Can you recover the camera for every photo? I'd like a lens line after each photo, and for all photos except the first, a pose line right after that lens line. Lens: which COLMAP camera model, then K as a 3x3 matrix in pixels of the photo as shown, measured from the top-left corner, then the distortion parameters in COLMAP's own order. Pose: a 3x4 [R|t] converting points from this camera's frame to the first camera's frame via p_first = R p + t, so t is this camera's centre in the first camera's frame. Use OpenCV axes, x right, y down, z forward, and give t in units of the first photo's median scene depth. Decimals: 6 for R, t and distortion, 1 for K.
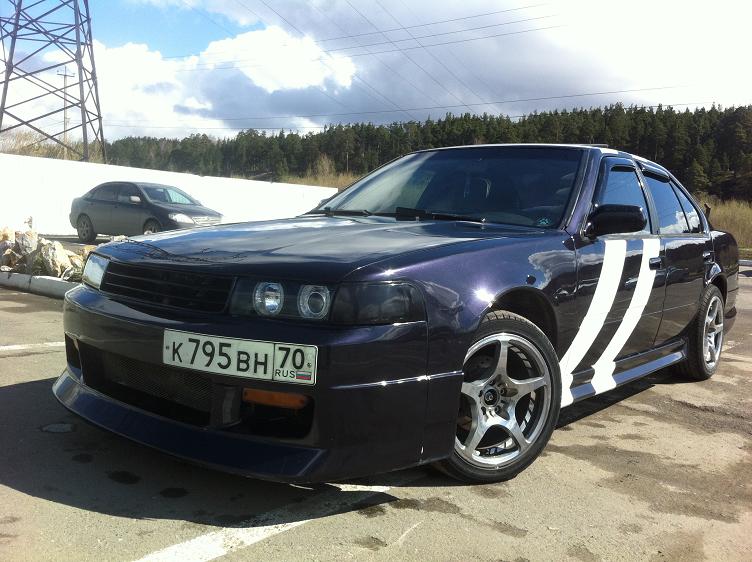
lens RADIAL K [[709.8, 0, 376.0], [0, 709.8, 281.0], [0, 0, 1]] dist [0.065626, -0.206005]
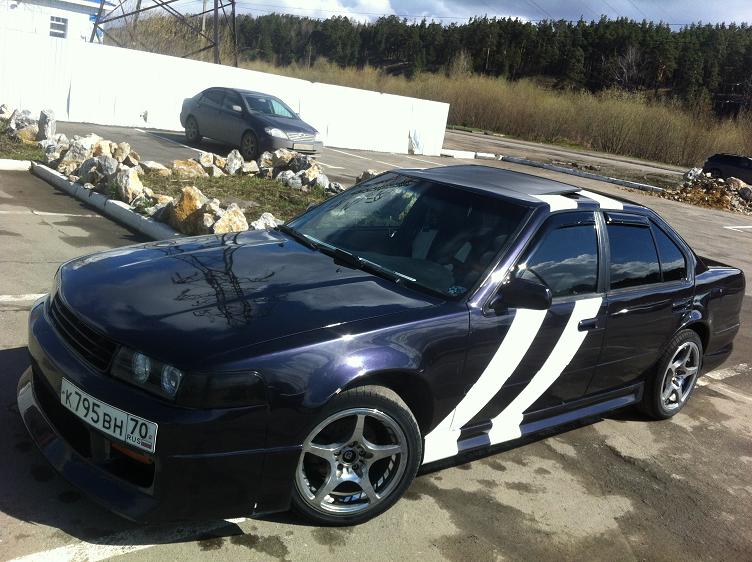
lens RADIAL K [[709.8, 0, 376.0], [0, 709.8, 281.0], [0, 0, 1]] dist [0.065626, -0.206005]
pose [[0.978145, 0.141992, -0.151893, 0.341112], [-0.119351, 0.981603, 0.149036, -0.294820], [0.170260, -0.127650, 0.977096, -0.085120]]
